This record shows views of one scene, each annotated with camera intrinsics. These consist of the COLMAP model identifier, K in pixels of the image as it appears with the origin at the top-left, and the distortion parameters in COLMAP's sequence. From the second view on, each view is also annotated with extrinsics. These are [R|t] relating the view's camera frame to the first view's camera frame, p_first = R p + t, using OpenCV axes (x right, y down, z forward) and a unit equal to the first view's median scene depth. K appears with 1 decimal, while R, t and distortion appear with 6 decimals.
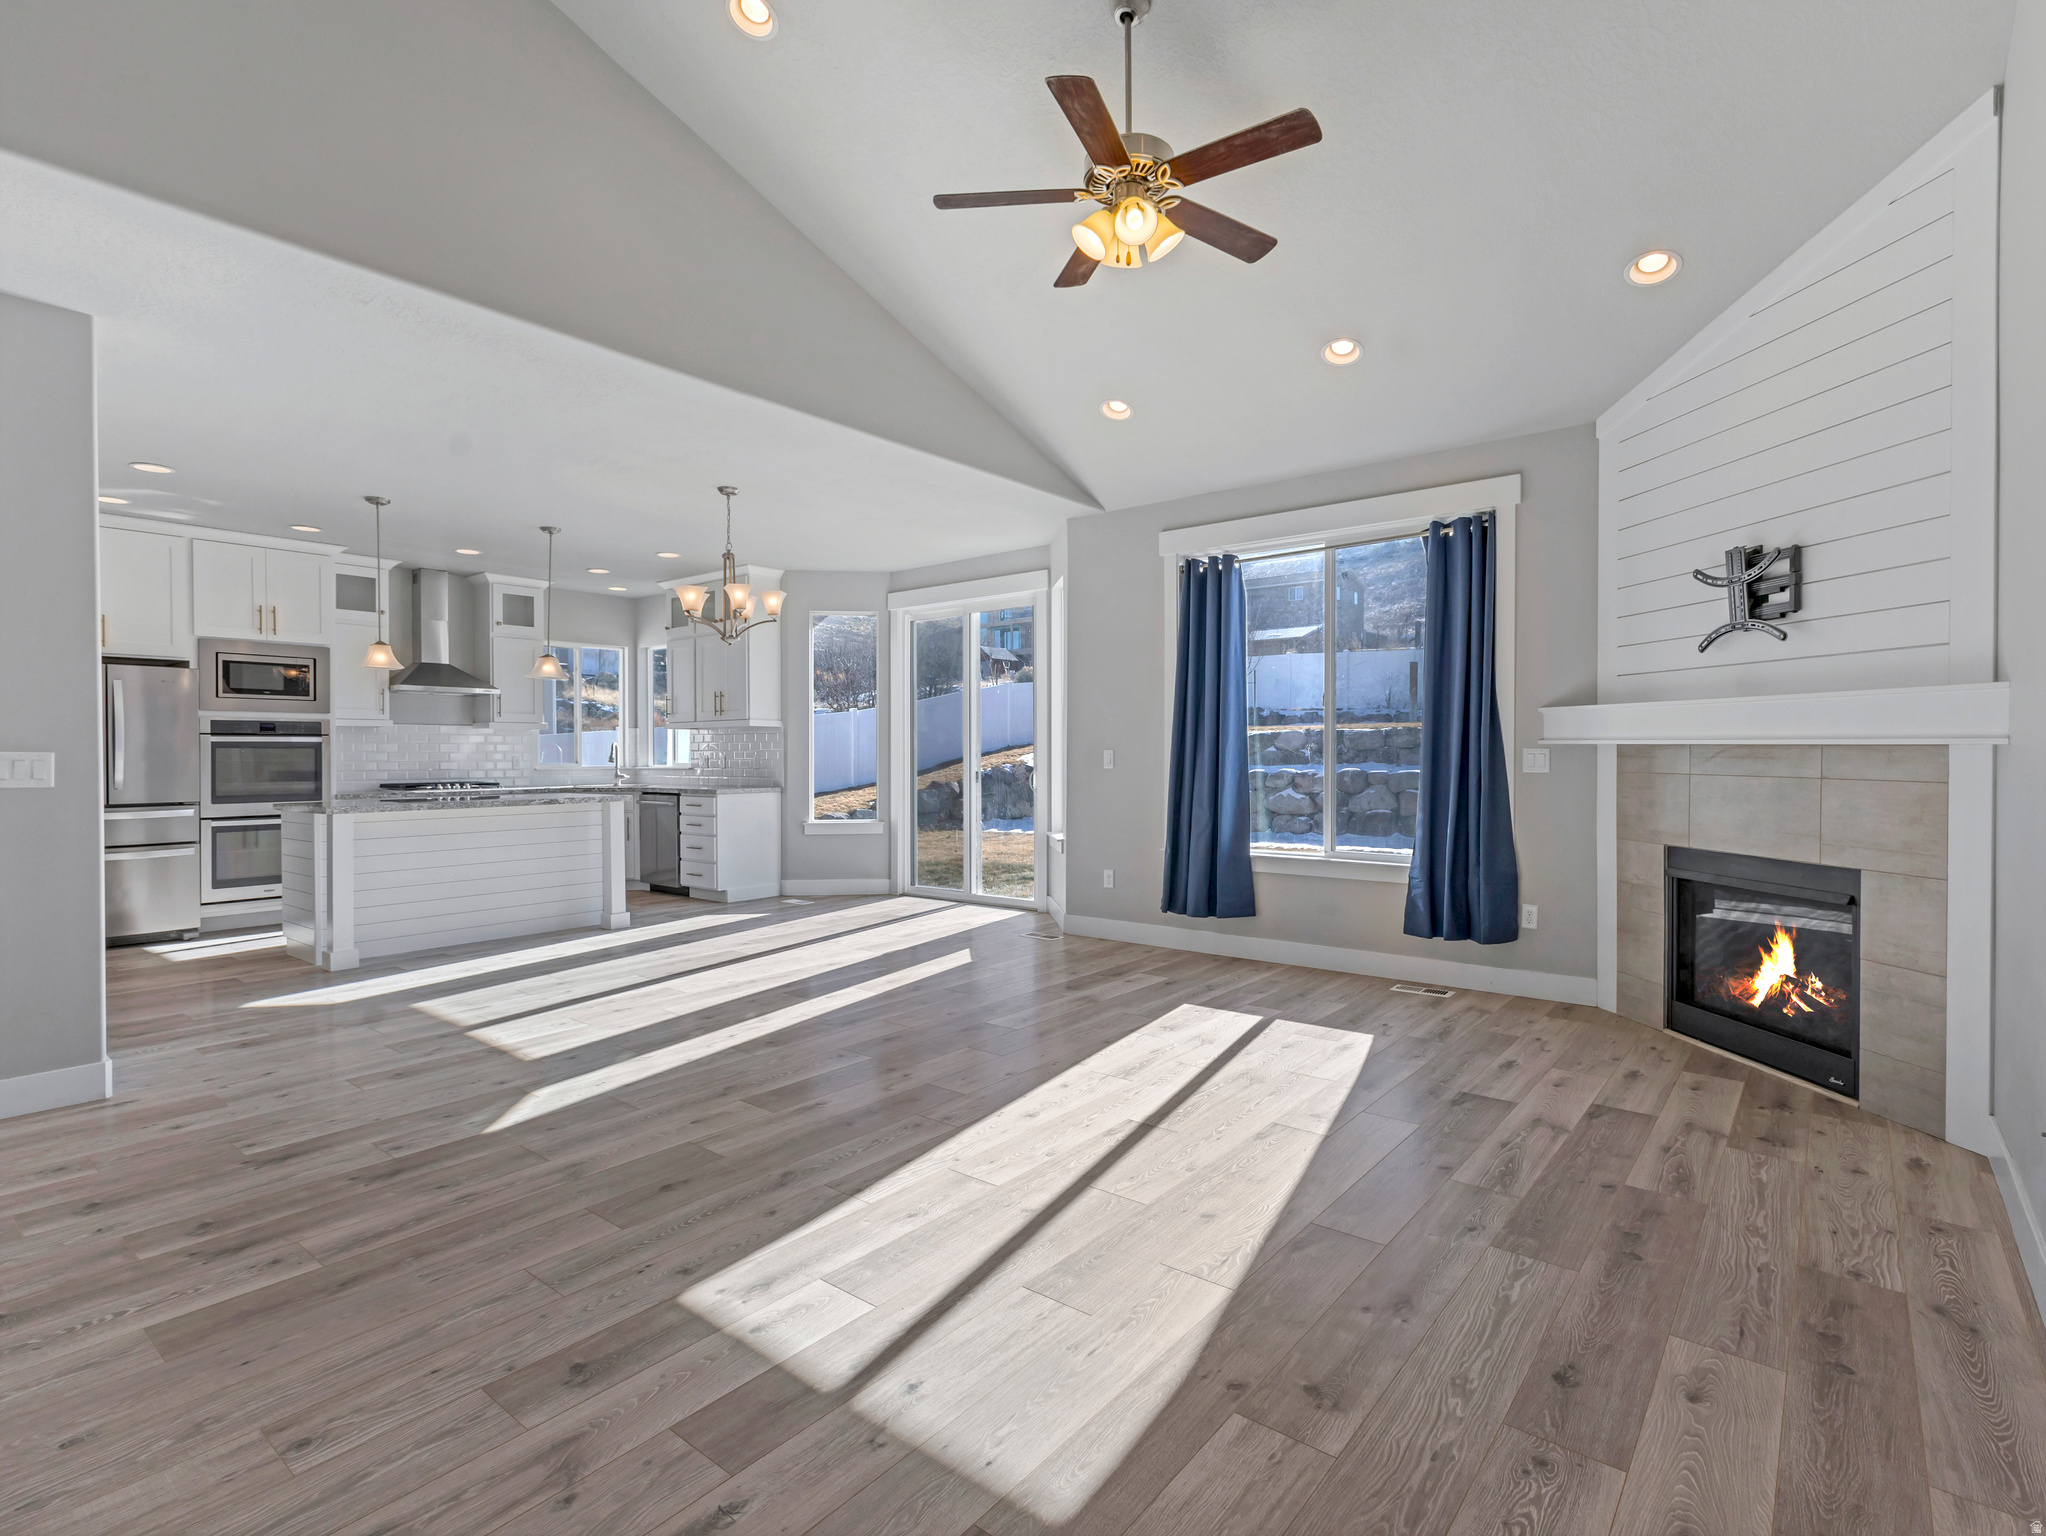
lens RADIAL K [[999.3, 0, 1017.6], [0, 999.3, 764.1], [0, 0, 1]] dist [0.004137, 0.001300]
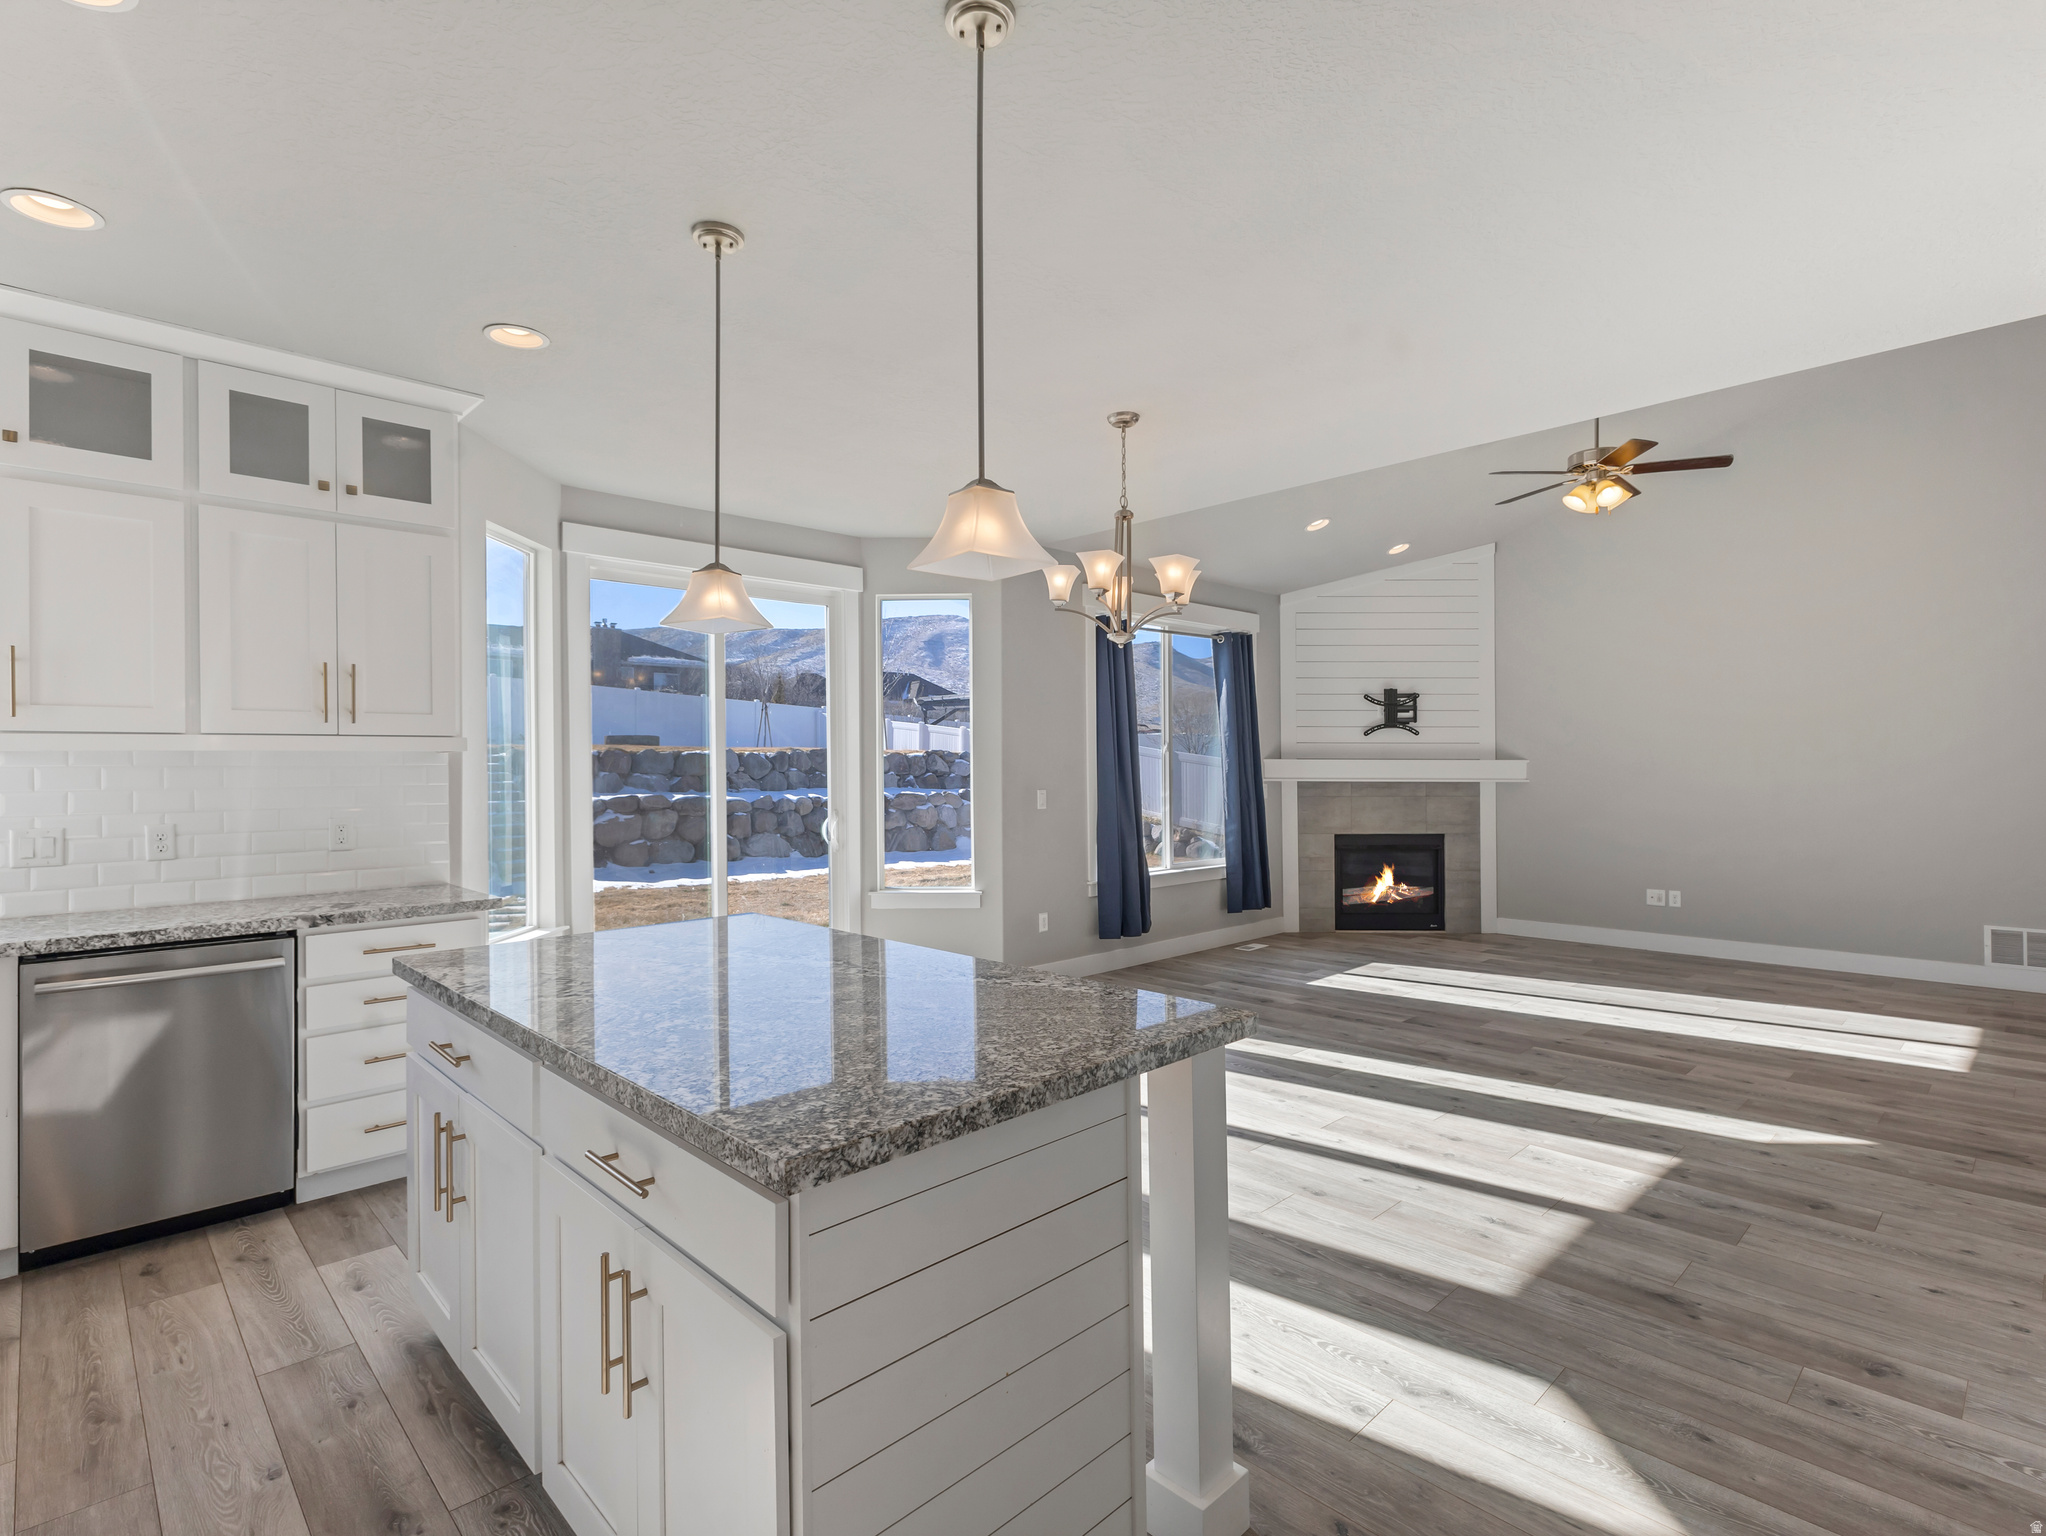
lens RADIAL K [[1016.7, 0, 1024.7], [0, 1016.7, 762.3], [0, 0, 1]] dist [0.016379, -0.005888]
pose [[0.117198, 0.007573, 0.993080, -0.784199], [0.017754, 0.999795, -0.009719, -0.027712], [-0.992950, 0.018770, 0.117039, 0.789854]]
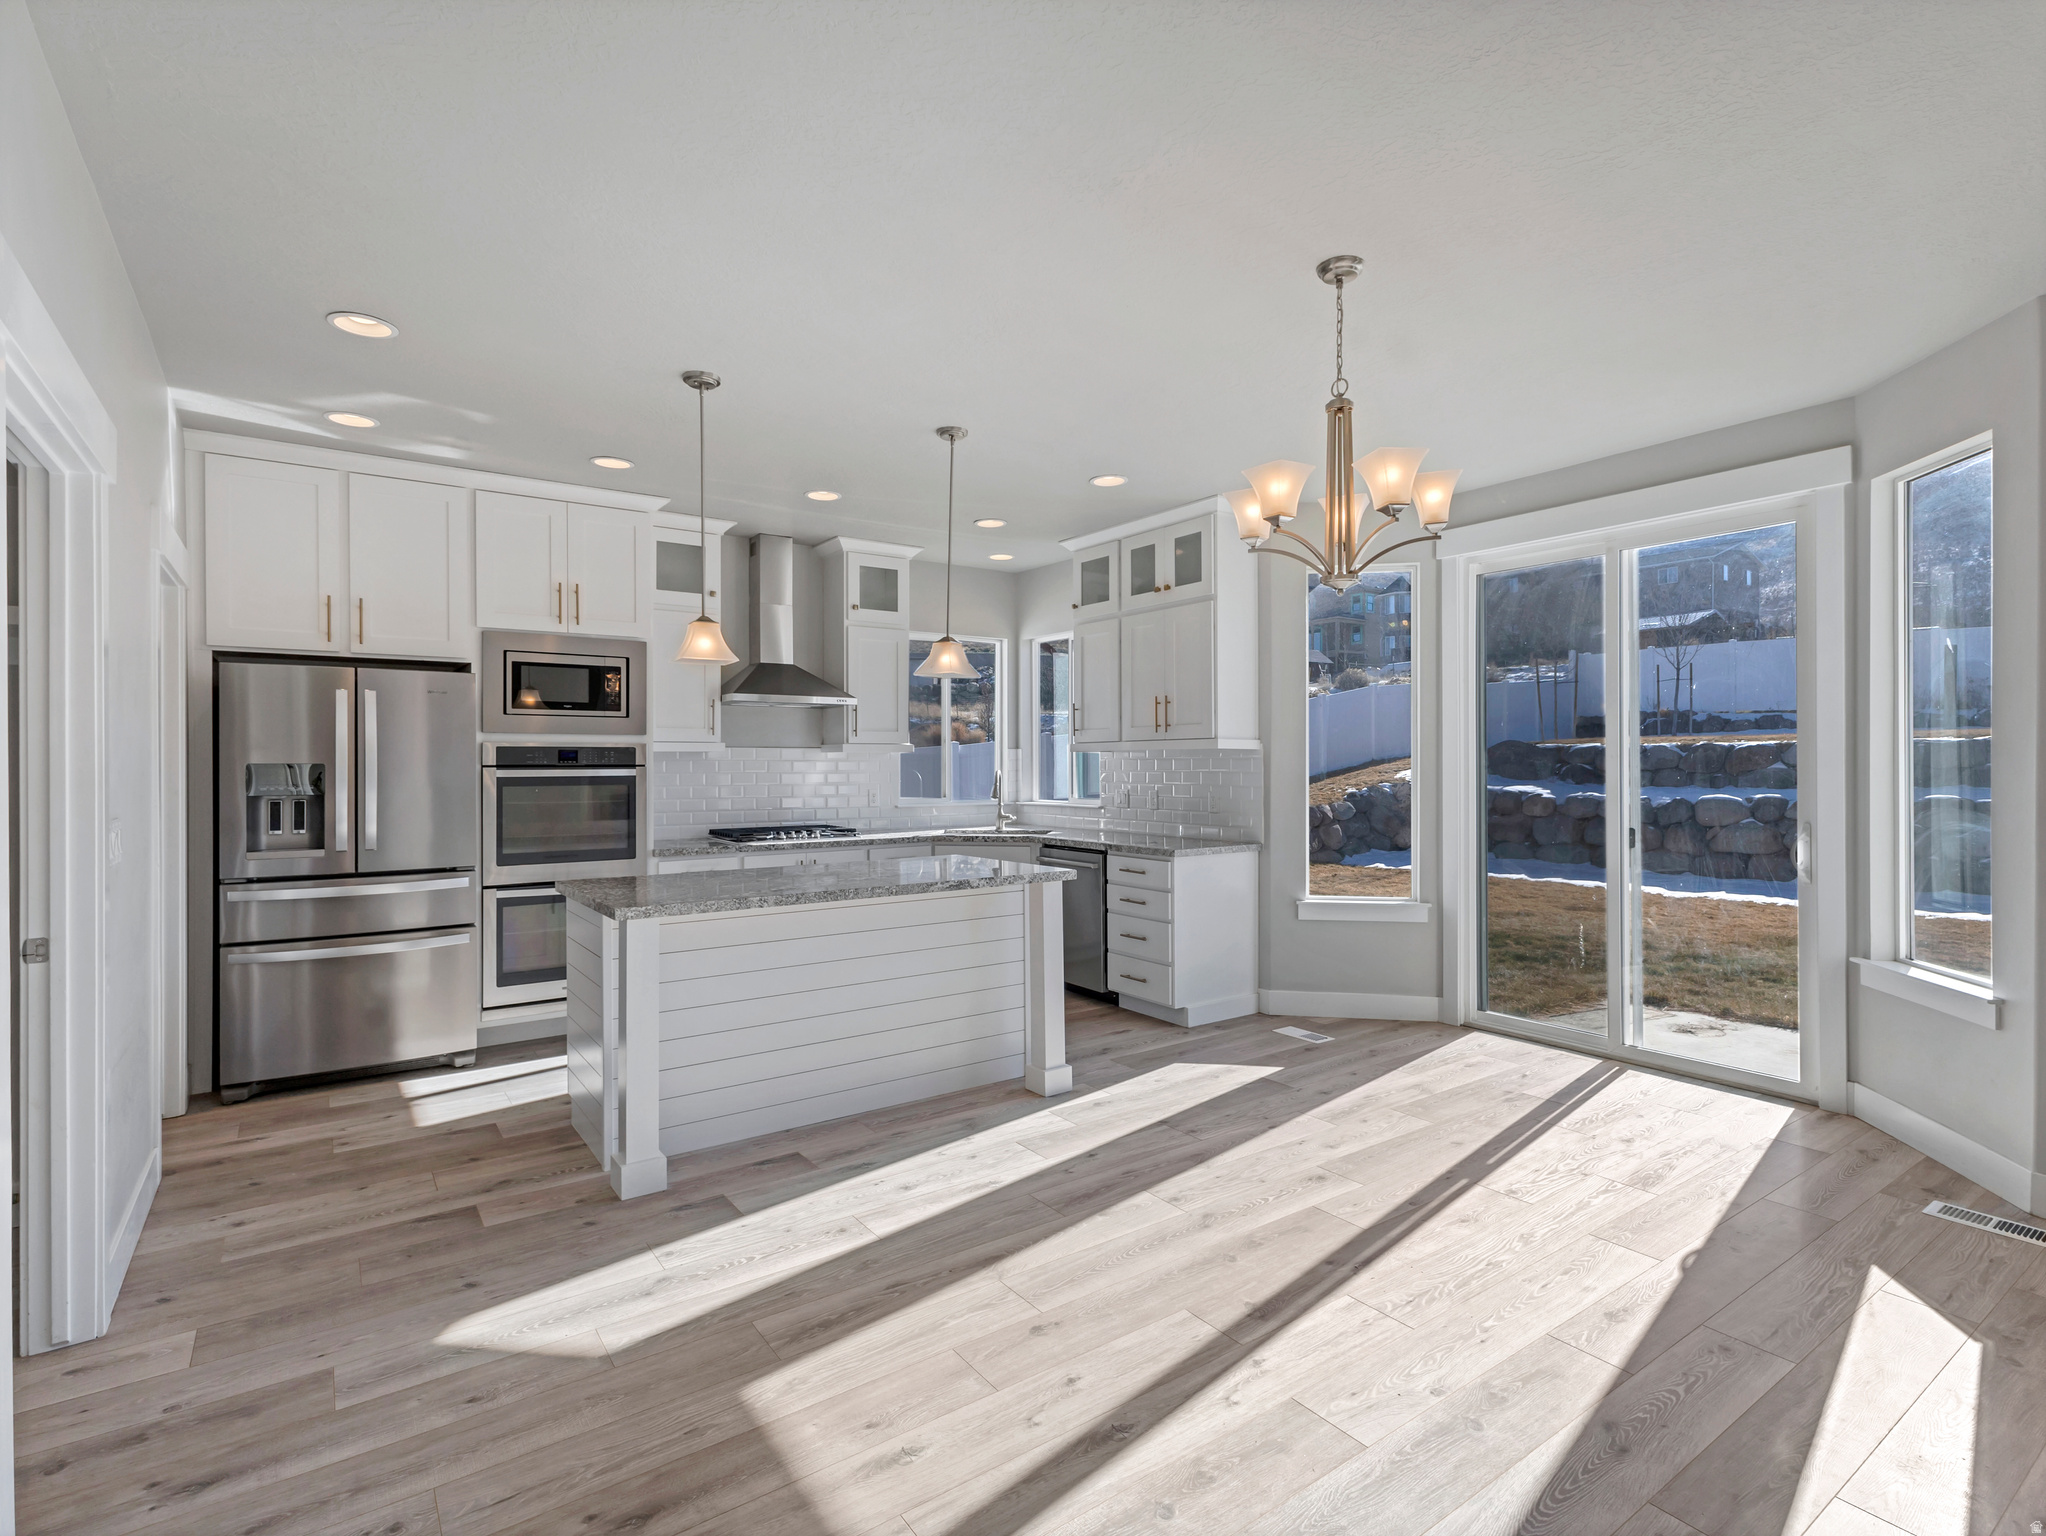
lens RADIAL K [[999.3, 0, 1017.6], [0, 999.3, 764.1], [0, 0, 1]] dist [0.004137, 0.001300]
pose [[0.961873, 0.001207, -0.273494, -0.245098], [-0.003392, 0.999966, -0.007517, -0.026086], [0.273475, 0.008159, 0.961844, 0.399036]]
